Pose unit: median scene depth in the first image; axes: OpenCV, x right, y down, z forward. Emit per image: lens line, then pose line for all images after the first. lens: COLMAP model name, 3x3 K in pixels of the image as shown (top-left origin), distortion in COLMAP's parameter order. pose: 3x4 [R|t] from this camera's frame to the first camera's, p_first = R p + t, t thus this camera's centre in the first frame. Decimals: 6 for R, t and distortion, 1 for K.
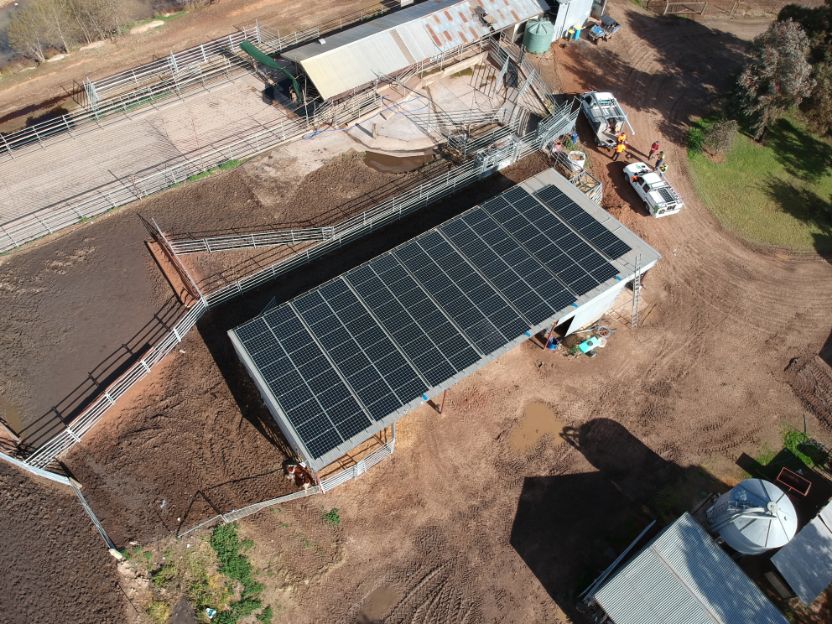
lens RADIAL K [[620.3, 0, 409.4], [0, 620.3, 313.8], [0, 0, 1]] dist [0.088045, -0.184363]
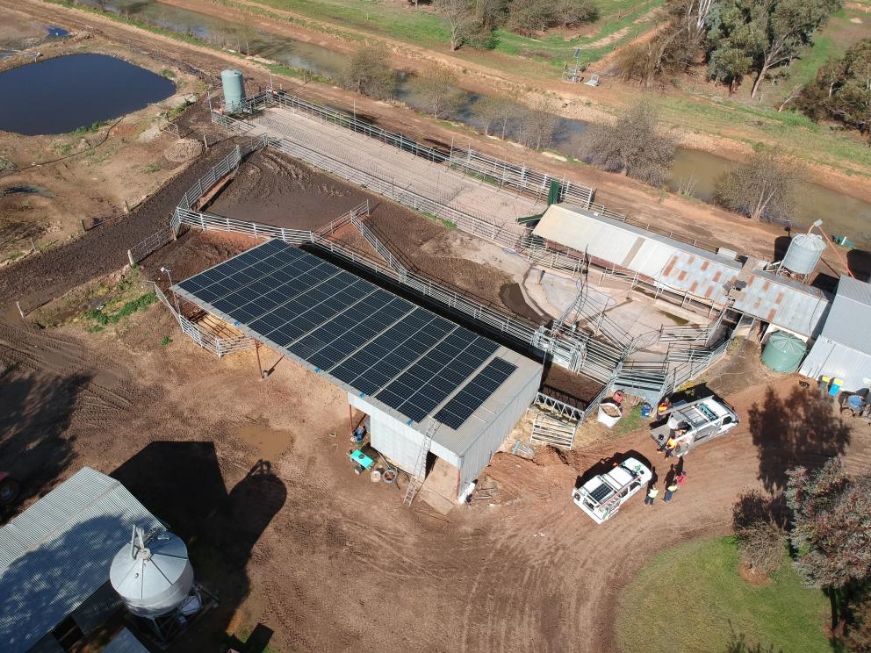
lens RADIAL K [[649.3, 0, 428.6], [0, 649.3, 328.4], [0, 0, 1]] dist [0.088045, -0.184363]
pose [[0.329341, 0.574660, -0.749200, 0.882766], [-0.803986, 0.586745, 0.096628, -0.228036], [0.495118, 0.570522, 0.655258, 0.259667]]
